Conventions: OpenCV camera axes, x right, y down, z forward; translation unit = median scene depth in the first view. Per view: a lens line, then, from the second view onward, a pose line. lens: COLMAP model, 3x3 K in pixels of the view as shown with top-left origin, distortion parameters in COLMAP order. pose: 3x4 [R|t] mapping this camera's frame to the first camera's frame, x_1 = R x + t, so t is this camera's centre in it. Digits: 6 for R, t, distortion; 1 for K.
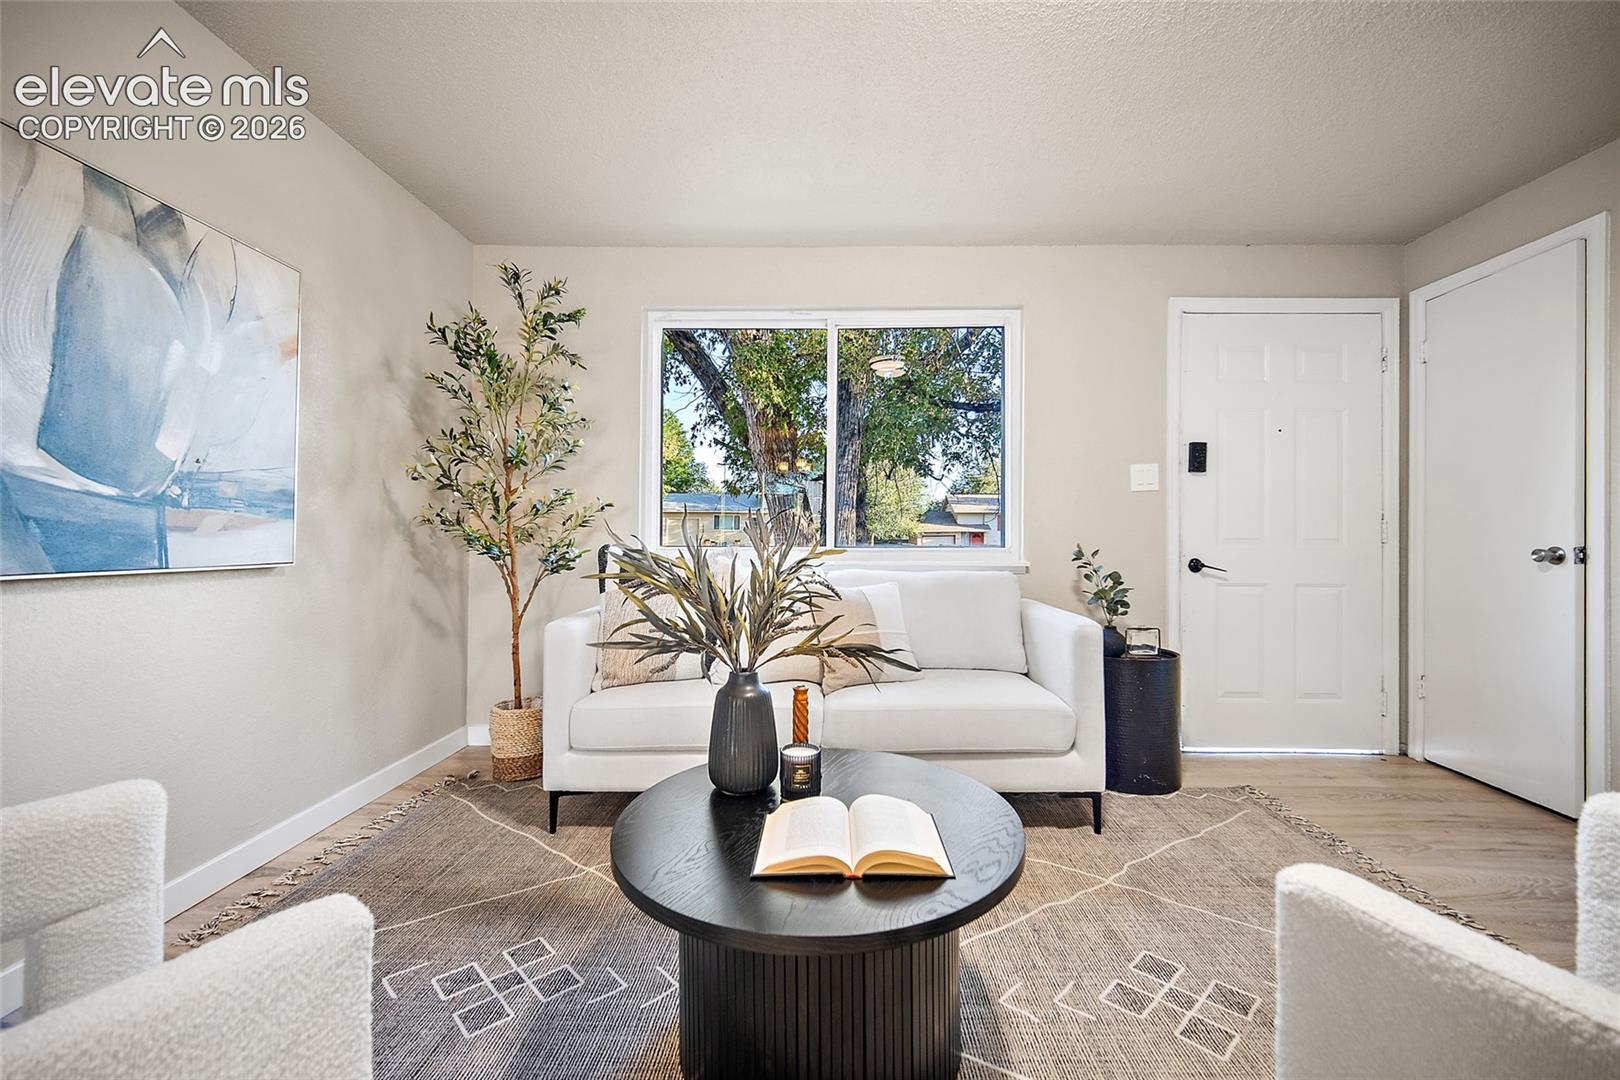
lens RADIAL K [[638.7, 0, 818.0], [0, 638.7, 530.3], [0, 0, 1]] dist [-0.003017, 0.001489]
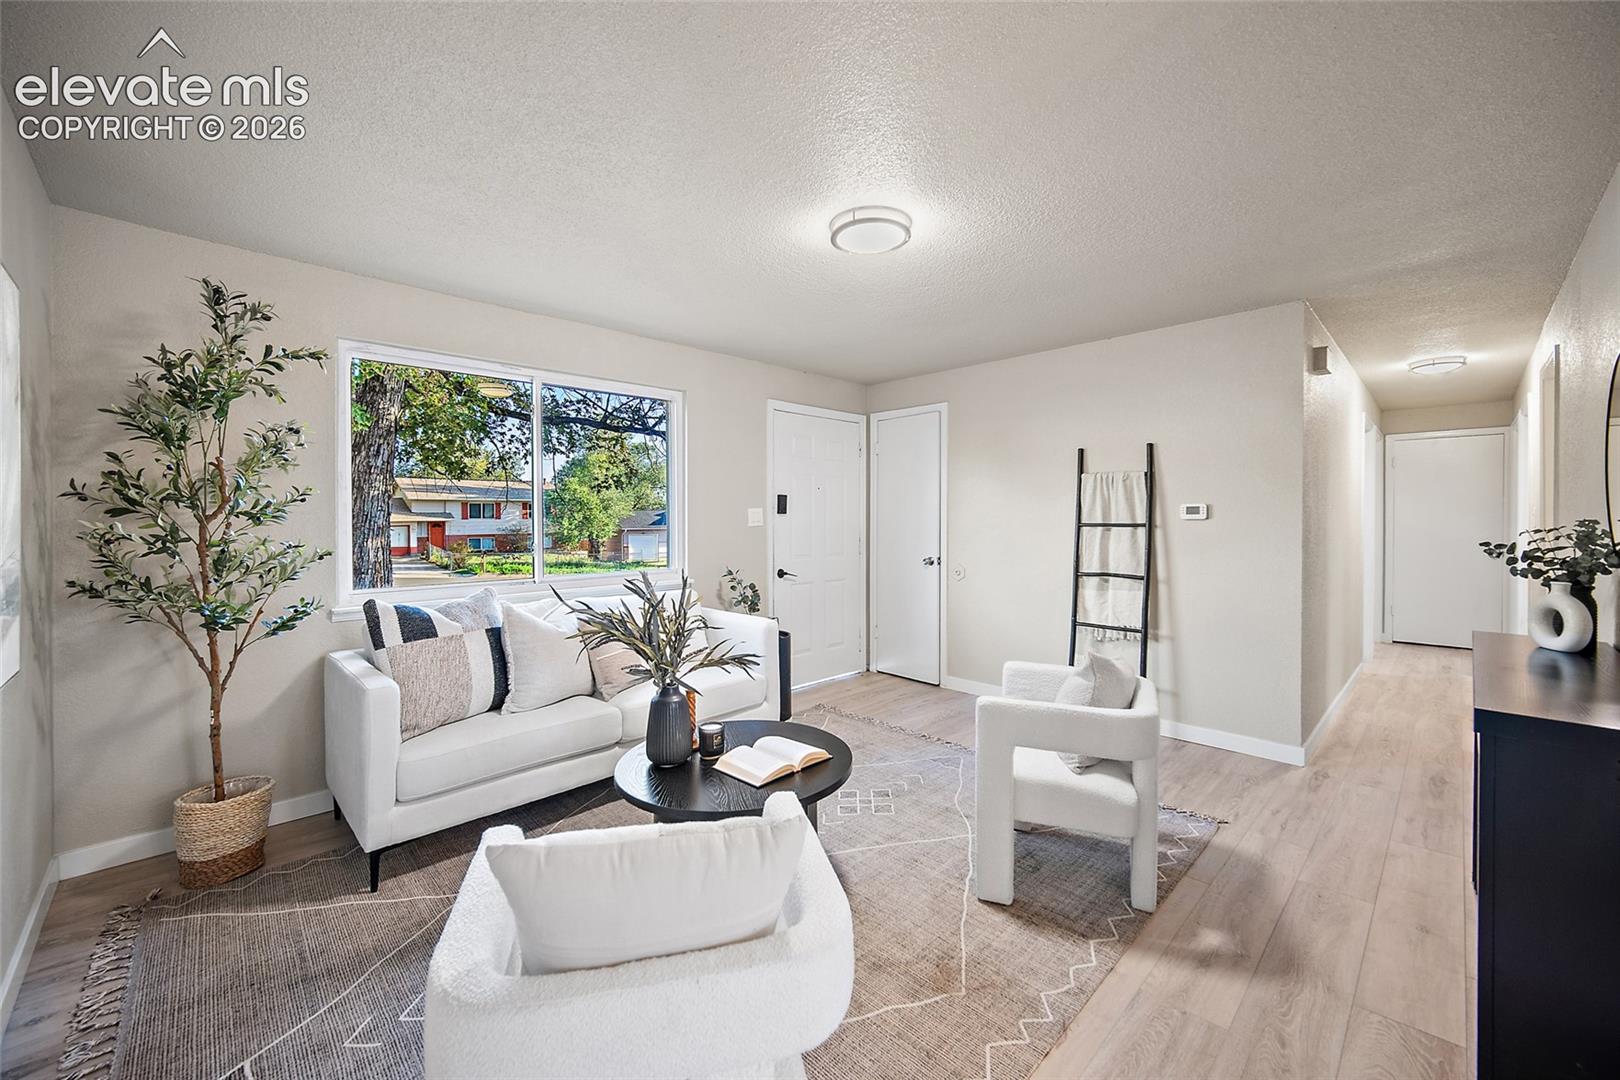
lens RADIAL K [[638.7, 0, 806.0], [0, 638.7, 530.8], [0, 0, 1]] dist [-0.003017, 0.001489]
pose [[0.706280, -0.021966, 0.707592, -0.497571], [0.005501, 0.999659, 0.025541, -0.094748], [-0.707911, -0.014147, 0.706160, -0.150963]]
